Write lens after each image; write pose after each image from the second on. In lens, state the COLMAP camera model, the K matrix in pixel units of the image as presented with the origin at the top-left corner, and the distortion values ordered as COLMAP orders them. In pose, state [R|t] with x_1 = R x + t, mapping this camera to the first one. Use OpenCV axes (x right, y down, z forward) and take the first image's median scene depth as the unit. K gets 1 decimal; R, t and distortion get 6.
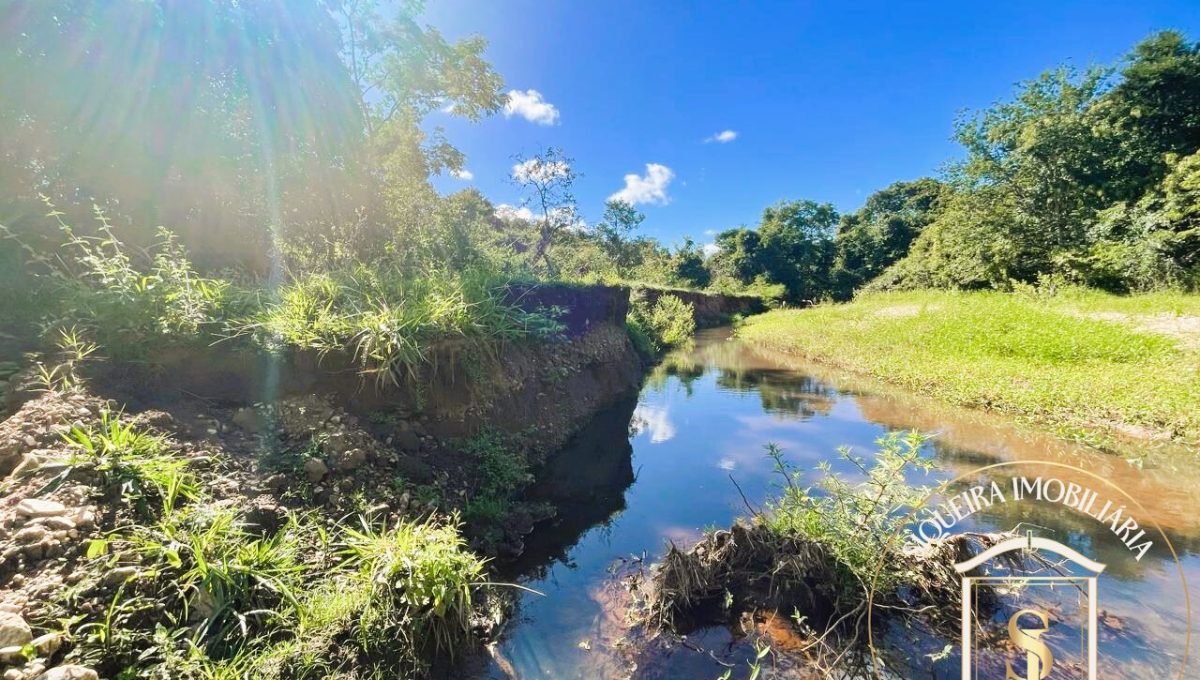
lens RADIAL K [[483.3, 0, 605.7], [0, 483.3, 341.6], [0, 0, 1]] dist [-0.000738, -0.000404]
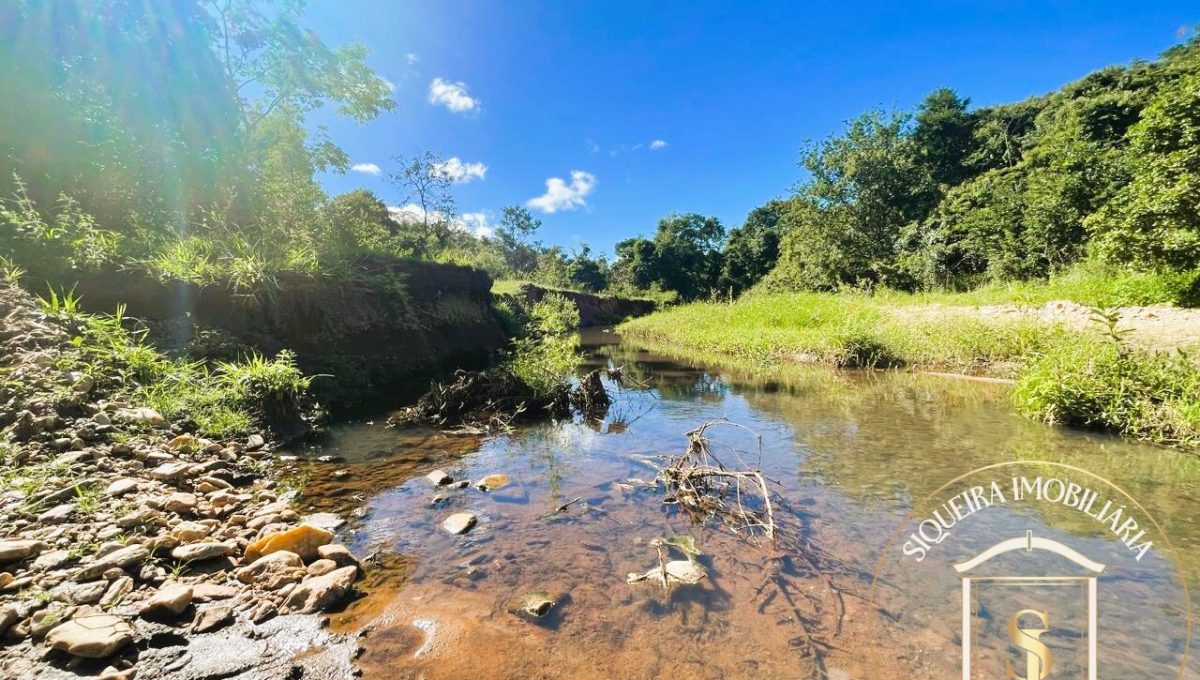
lens RADIAL K [[483.3, 0, 601.5], [0, 483.3, 339.9], [0, 0, 1]] dist [-0.000738, -0.000404]
pose [[0.984223, -0.011130, 0.176580, 0.053866], [0.014956, 0.999681, -0.020351, 0.039974], [-0.176297, 0.022671, 0.984076, -0.102660]]
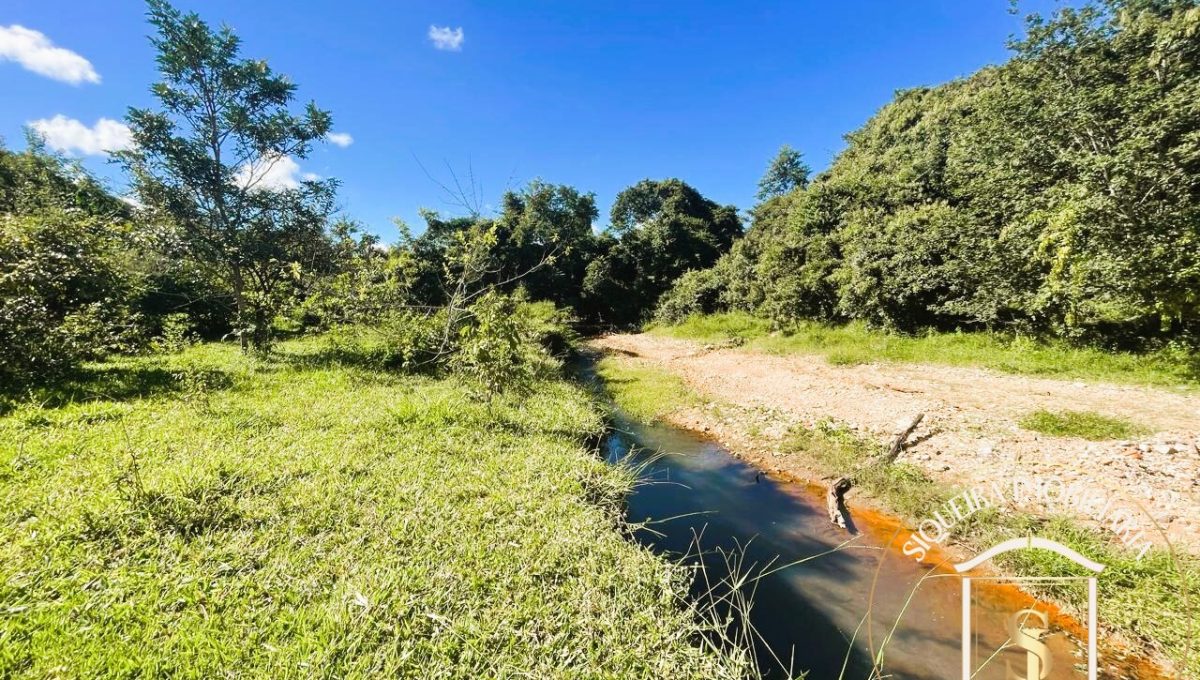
lens RADIAL K [[483.3, 0, 606.6], [0, 483.3, 337.1], [0, 0, 1]] dist [-0.000738, -0.000404]
pose [[0.810502, -0.053455, 0.583292, 0.086206], [0.060386, 0.998146, 0.007566, -0.257139], [-0.582615, 0.029091, 0.812227, 1.509760]]
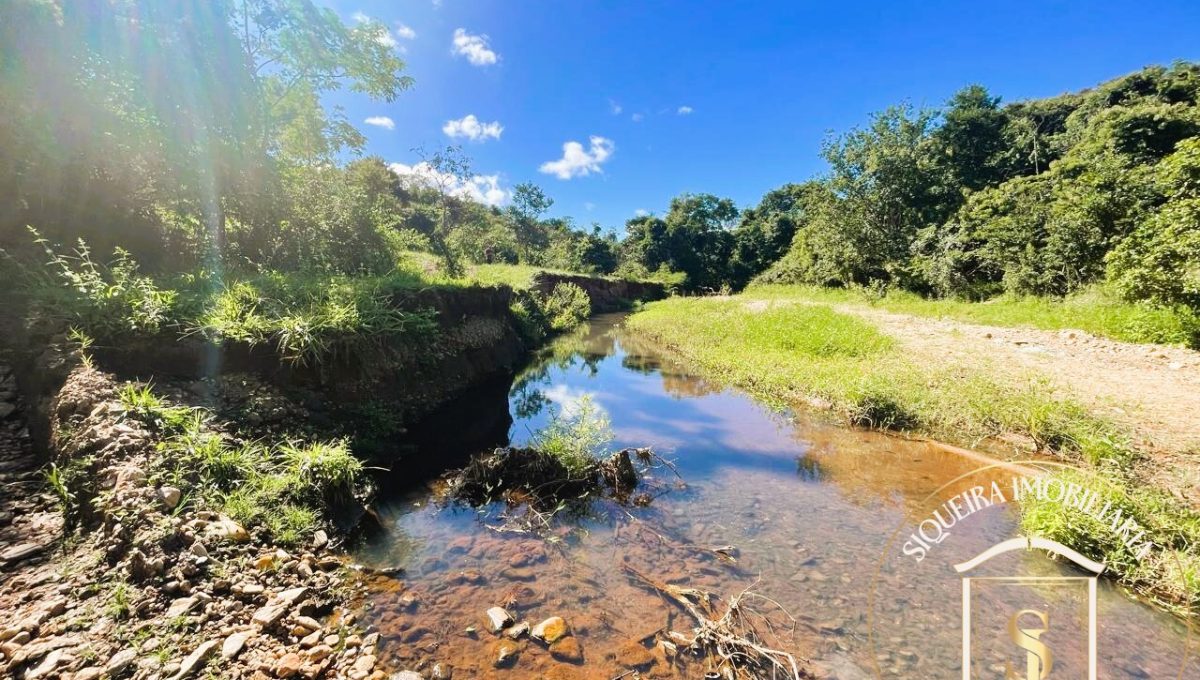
lens RADIAL K [[483.3, 0, 601.5], [0, 483.3, 341.2], [0, 0, 1]] dist [-0.000738, -0.000404]
pose [[0.985426, 0.024694, 0.168300, 0.037770], [-0.031846, 0.998695, 0.039929, -0.013936], [-0.167094, -0.044707, 0.984927, -0.110428]]
